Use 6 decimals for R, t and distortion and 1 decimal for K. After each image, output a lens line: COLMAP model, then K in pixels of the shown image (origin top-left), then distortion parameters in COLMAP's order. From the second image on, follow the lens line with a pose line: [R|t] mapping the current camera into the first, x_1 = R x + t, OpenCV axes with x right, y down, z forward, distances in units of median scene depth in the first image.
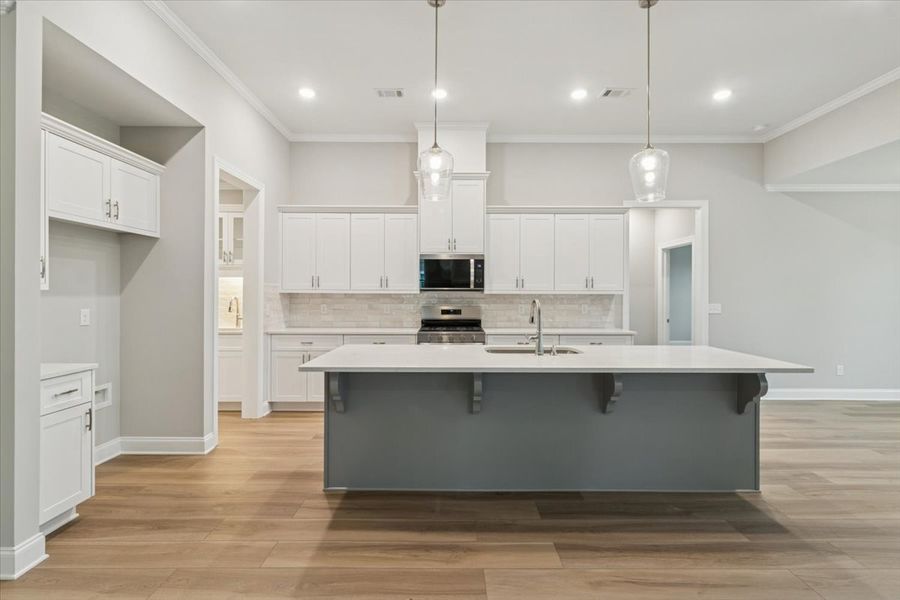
lens RADIAL K [[413.8, 0, 448.9], [0, 413.8, 298.9], [0, 0, 1]] dist [0.002750, 0.000090]
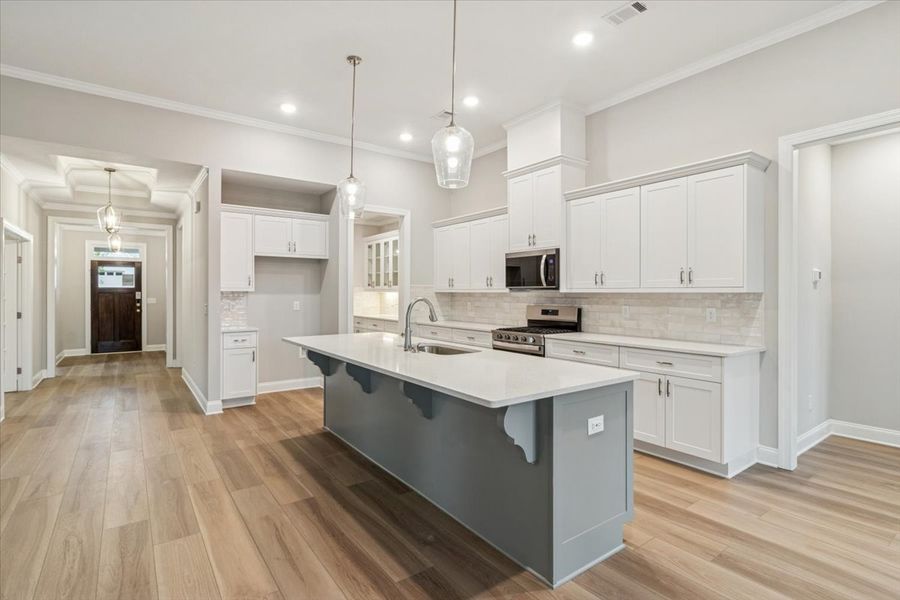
lens RADIAL K [[436.7, 0, 446.7], [0, 436.7, 295.0], [0, 0, 1]] dist [0.001515, 0.000157]
pose [[0.590759, 0.001872, -0.806846, 0.712365], [-0.007312, 0.999969, -0.003034, -0.002342], [0.806815, 0.007692, 0.590754, 0.257884]]
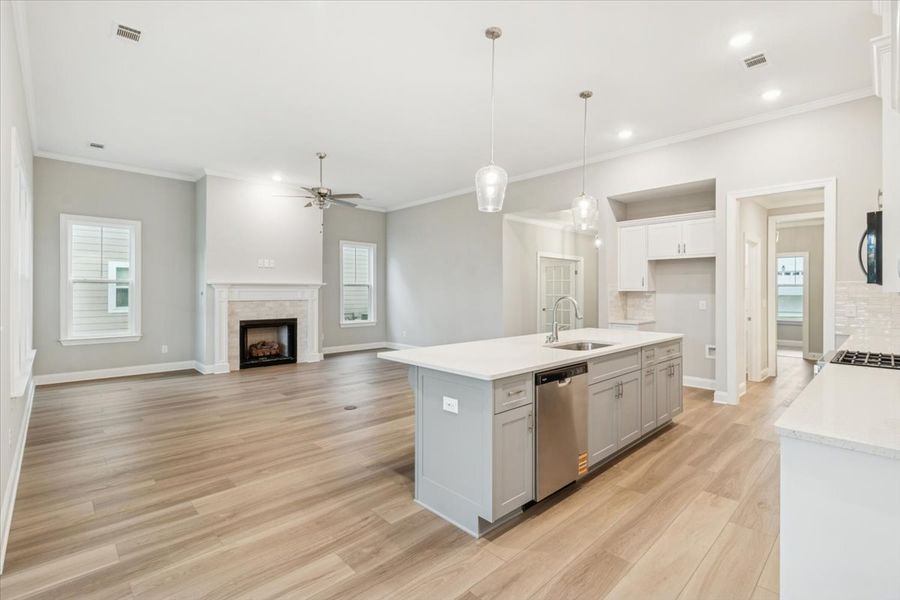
lens RADIAL K [[413.8, 0, 452.6], [0, 413.8, 293.0], [0, 0, 1]] dist [0.002750, 0.000090]
pose [[-0.718769, 0.000165, -0.695249, 0.789792], [-0.008513, 0.999923, 0.009038, -0.011826], [0.695197, 0.012415, -0.718712, 1.018883]]
